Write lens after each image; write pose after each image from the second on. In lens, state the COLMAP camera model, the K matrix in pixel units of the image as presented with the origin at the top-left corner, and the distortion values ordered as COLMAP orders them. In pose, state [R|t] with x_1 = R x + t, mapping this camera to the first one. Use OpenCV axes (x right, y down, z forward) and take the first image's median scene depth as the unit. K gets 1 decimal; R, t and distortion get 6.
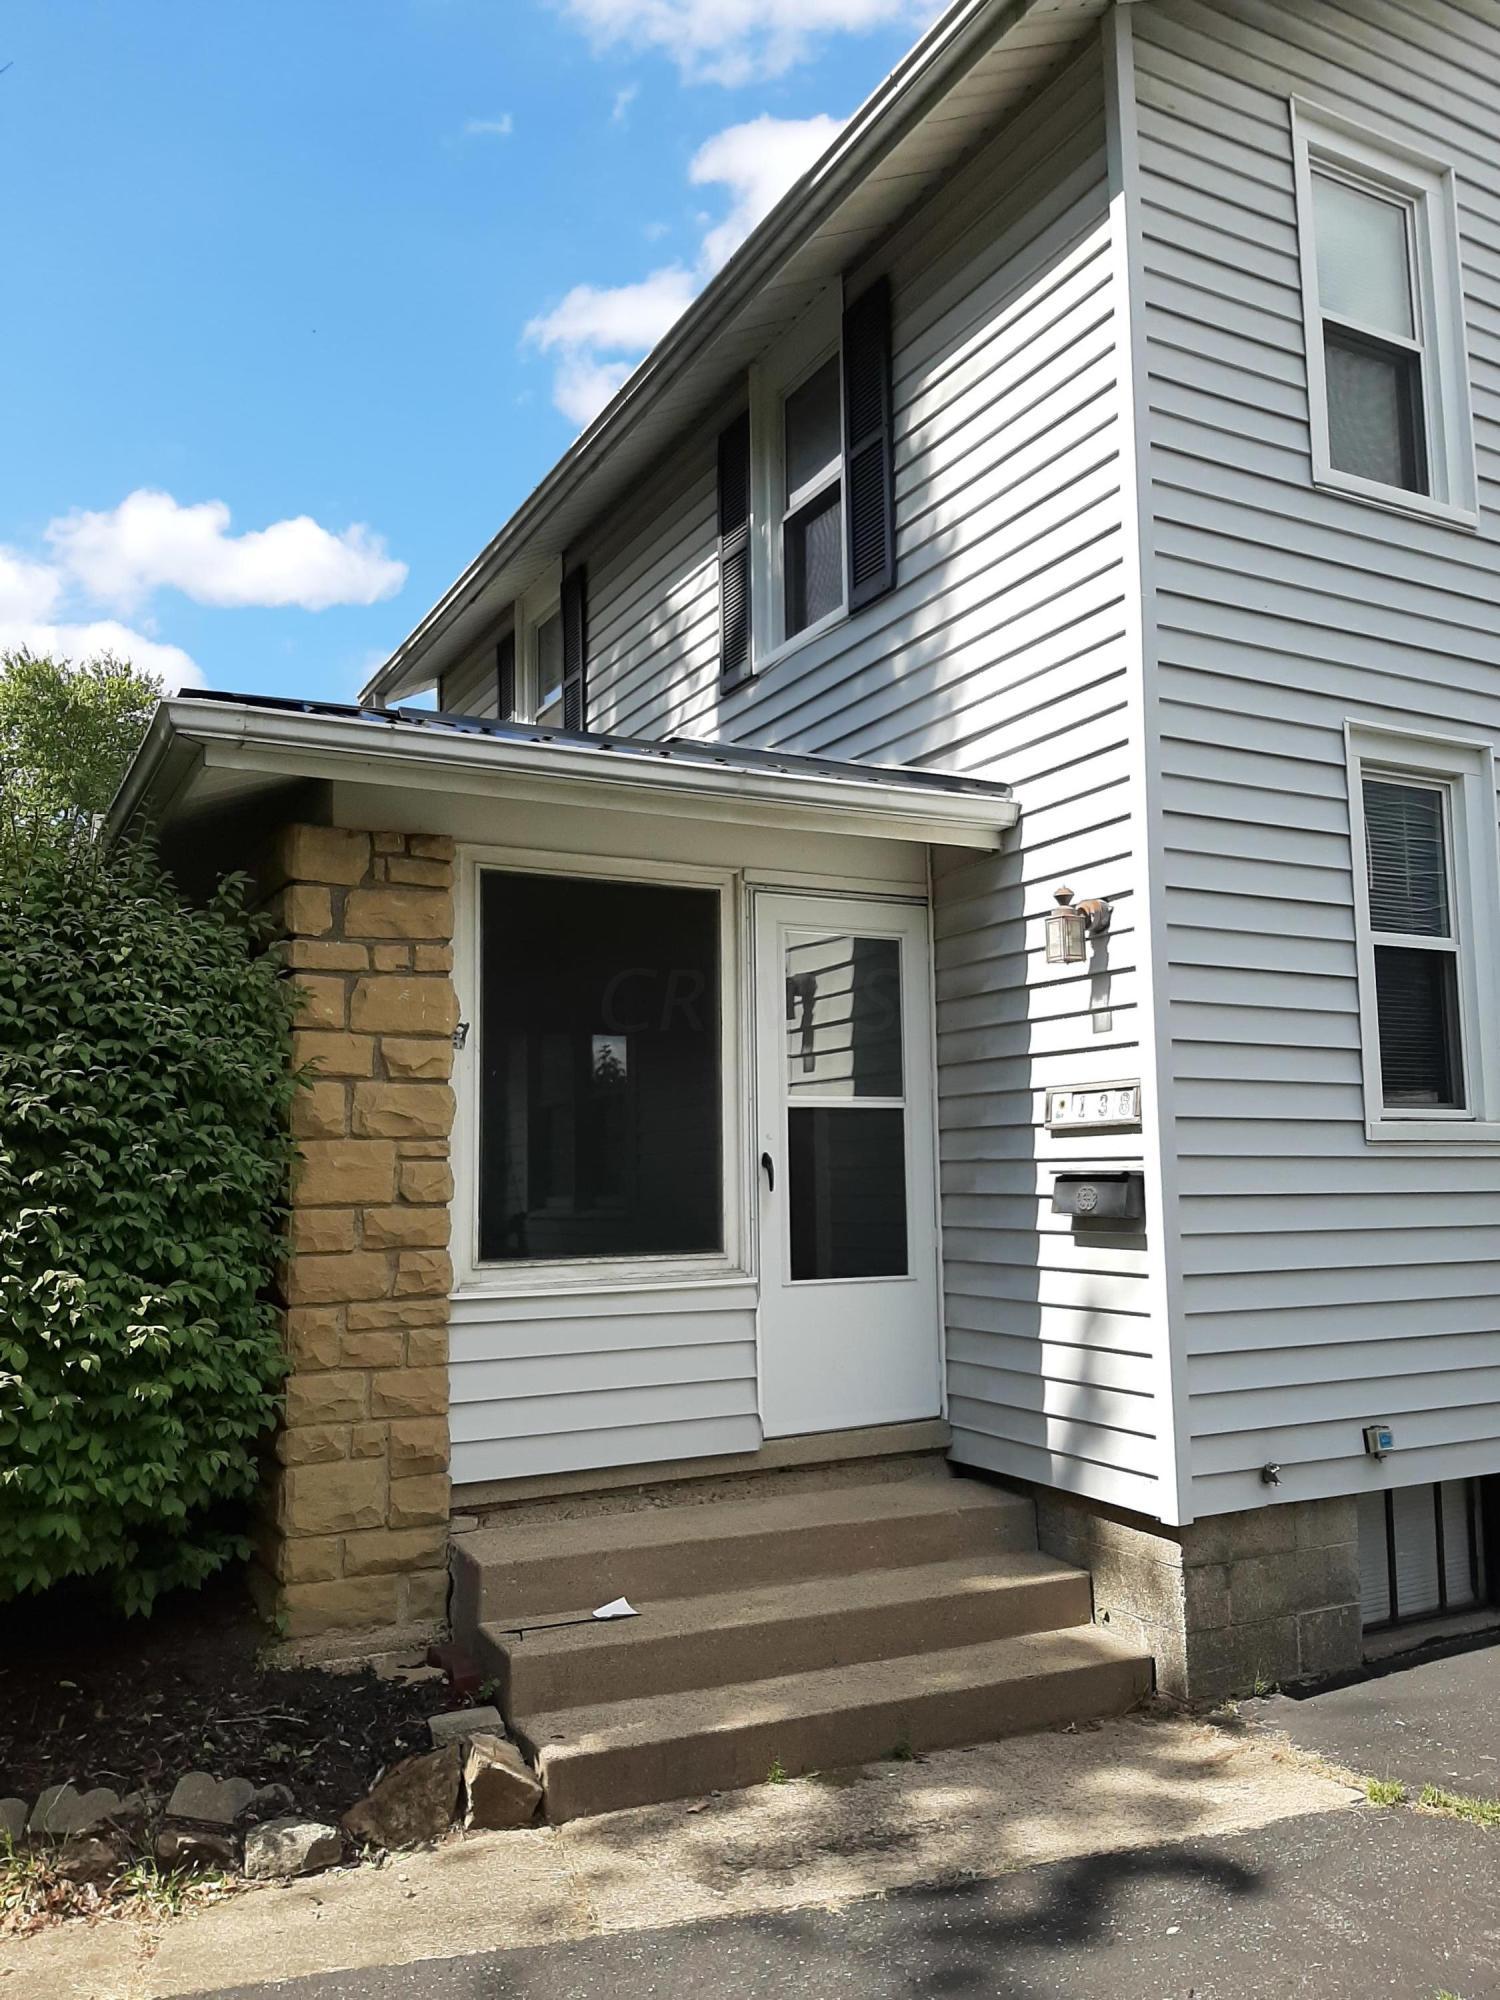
lens RADIAL K [[1543.5, 0, 750.0], [0, 1543.5, 1000.0], [0, 0, 1]] dist [0.001042, -0.000110]
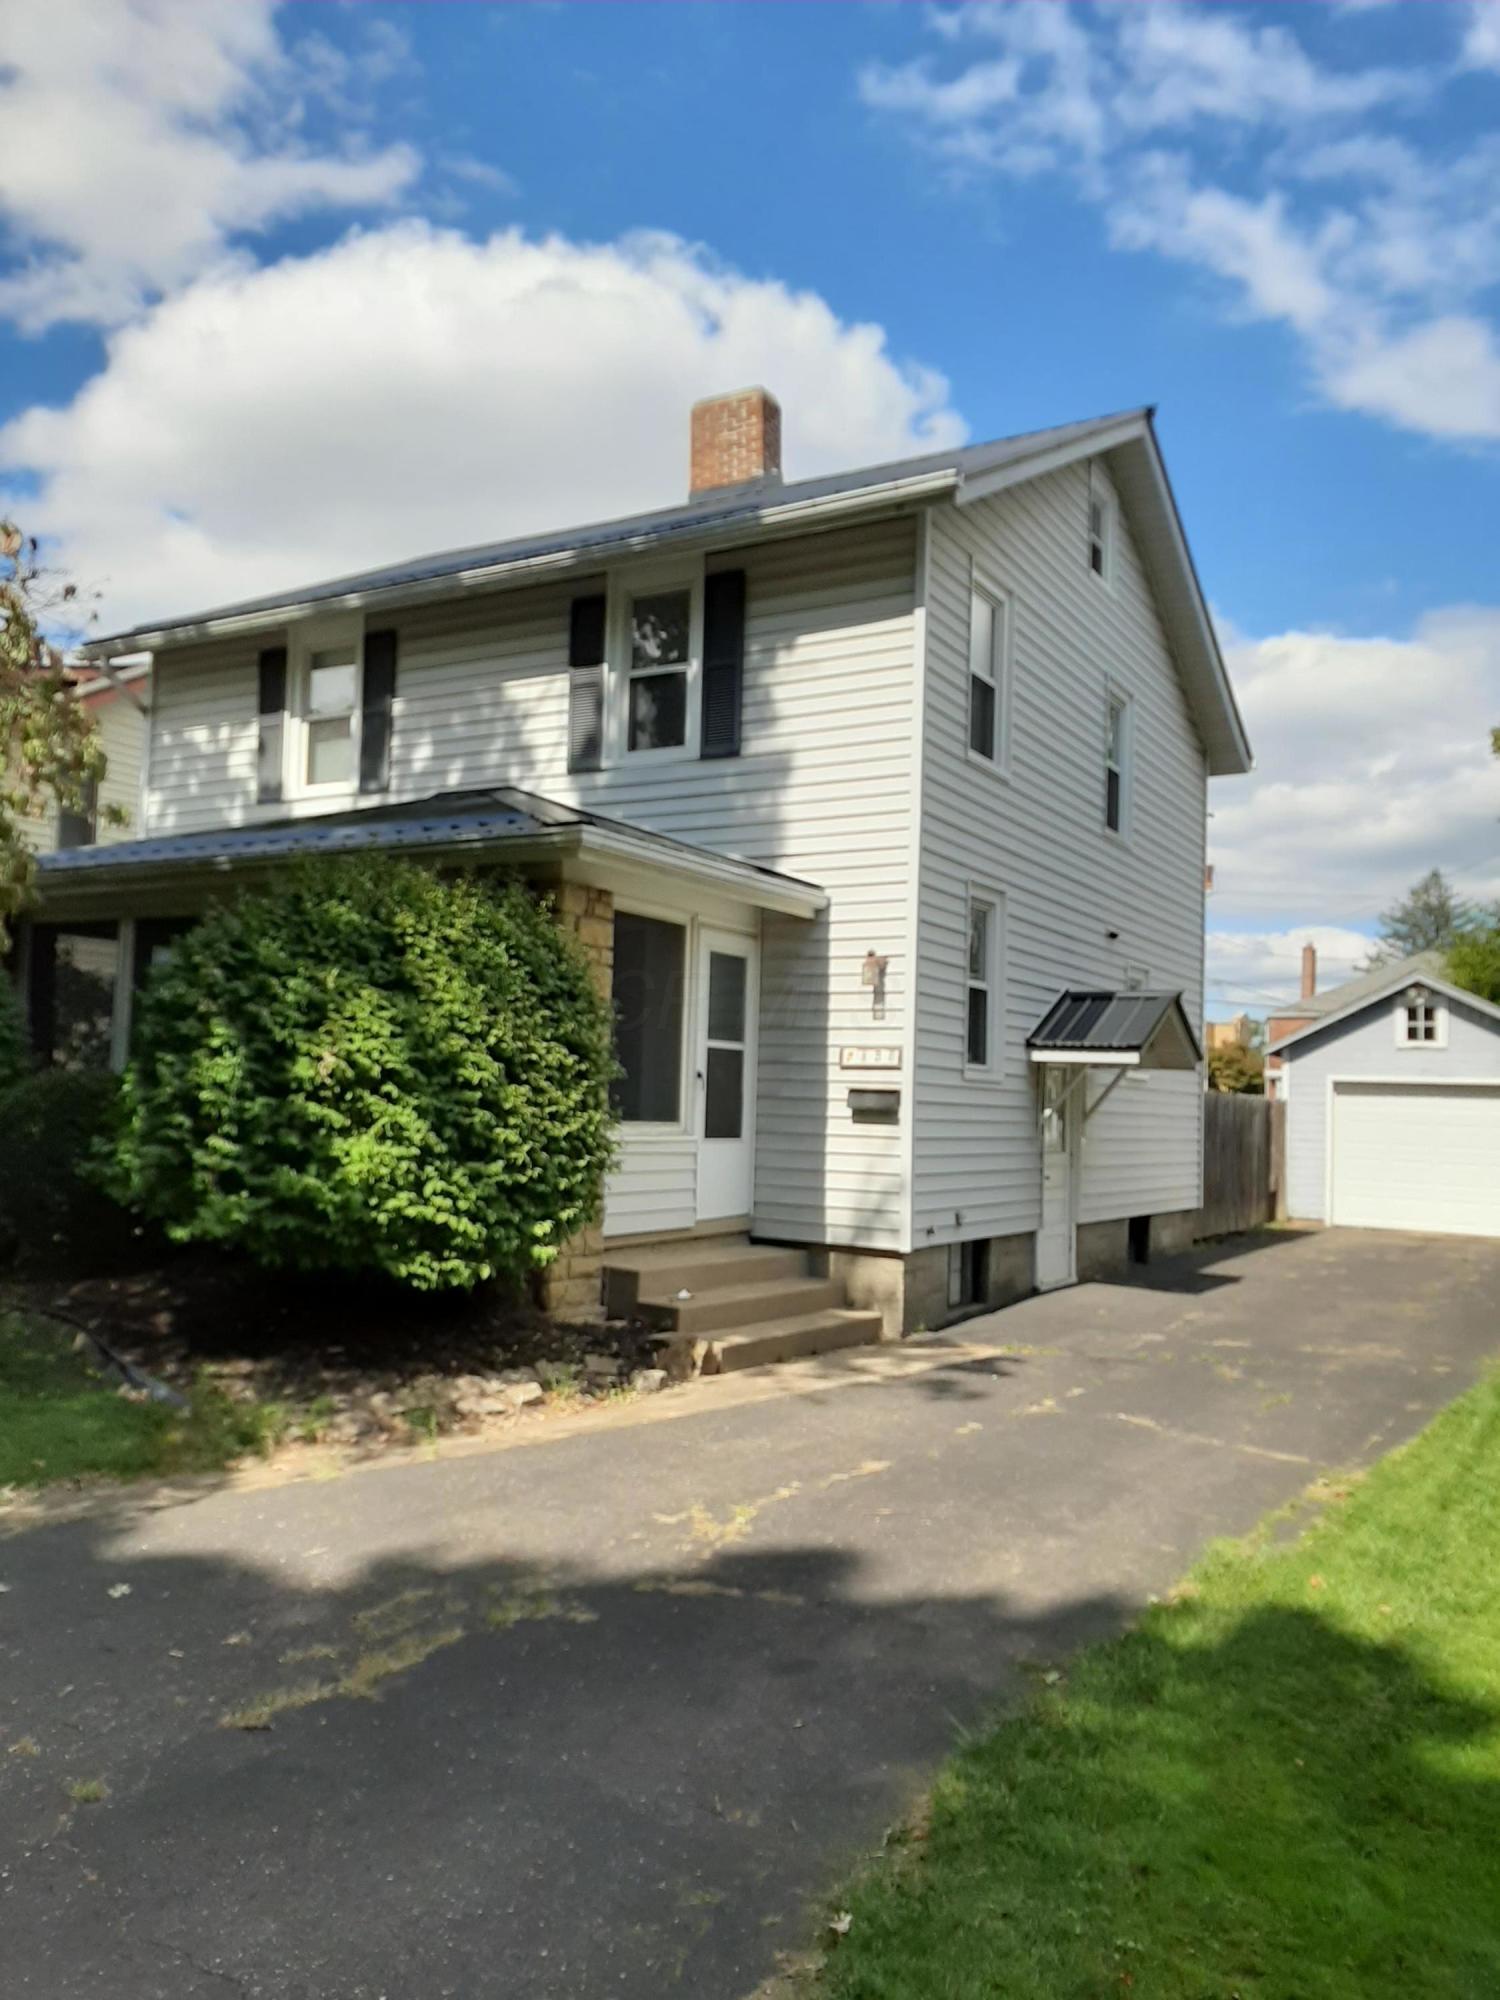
lens RADIAL K [[1534.6, 0, 750.0], [0, 1534.6, 1000.0], [0, 0, 1]] dist [0.080379, -0.153002]
pose [[0.844352, 0.076867, 0.530247, -0.939307], [-0.104308, 0.994303, 0.021959, -0.032091], [-0.525538, -0.073850, 0.847559, -0.601562]]
